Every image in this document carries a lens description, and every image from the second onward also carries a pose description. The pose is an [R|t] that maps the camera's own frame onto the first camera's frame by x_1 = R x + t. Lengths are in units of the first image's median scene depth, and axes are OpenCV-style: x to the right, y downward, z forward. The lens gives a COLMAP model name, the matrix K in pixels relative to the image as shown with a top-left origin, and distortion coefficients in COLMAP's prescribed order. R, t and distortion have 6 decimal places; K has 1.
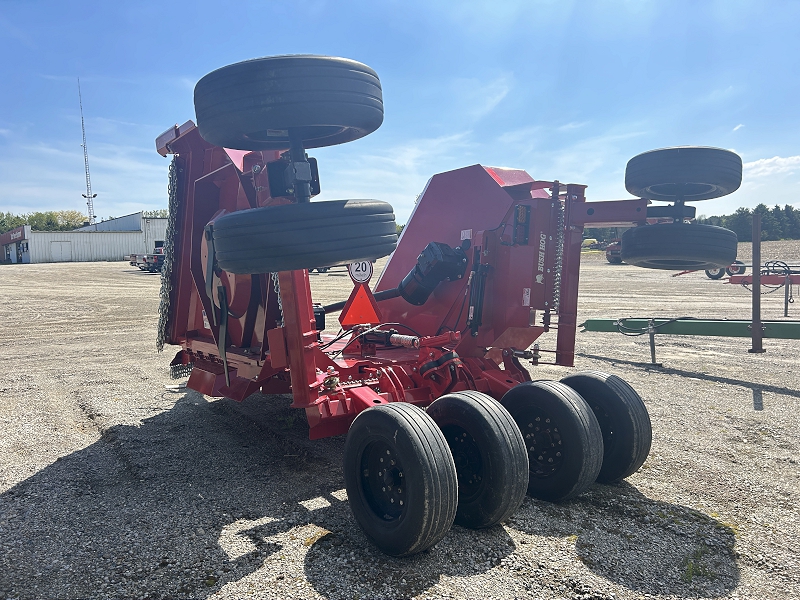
lens RADIAL K [[598.7, 0, 394.2], [0, 598.7, 298.5], [0, 0, 1]] dist [0.028173, -0.008642]
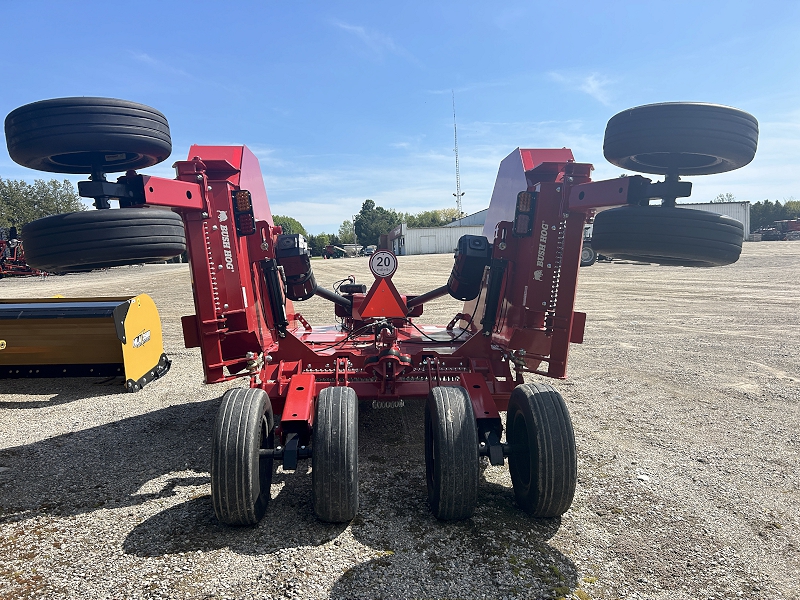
lens RADIAL K [[598.7, 0, 396.4], [0, 598.7, 303.2], [0, 0, 1]] dist [0.028173, -0.008642]
pose [[0.835680, 0.036925, -0.547975, 0.548310], [-0.023676, 0.999232, 0.031226, -0.014455], [0.548707, -0.013121, 0.835912, 0.155367]]
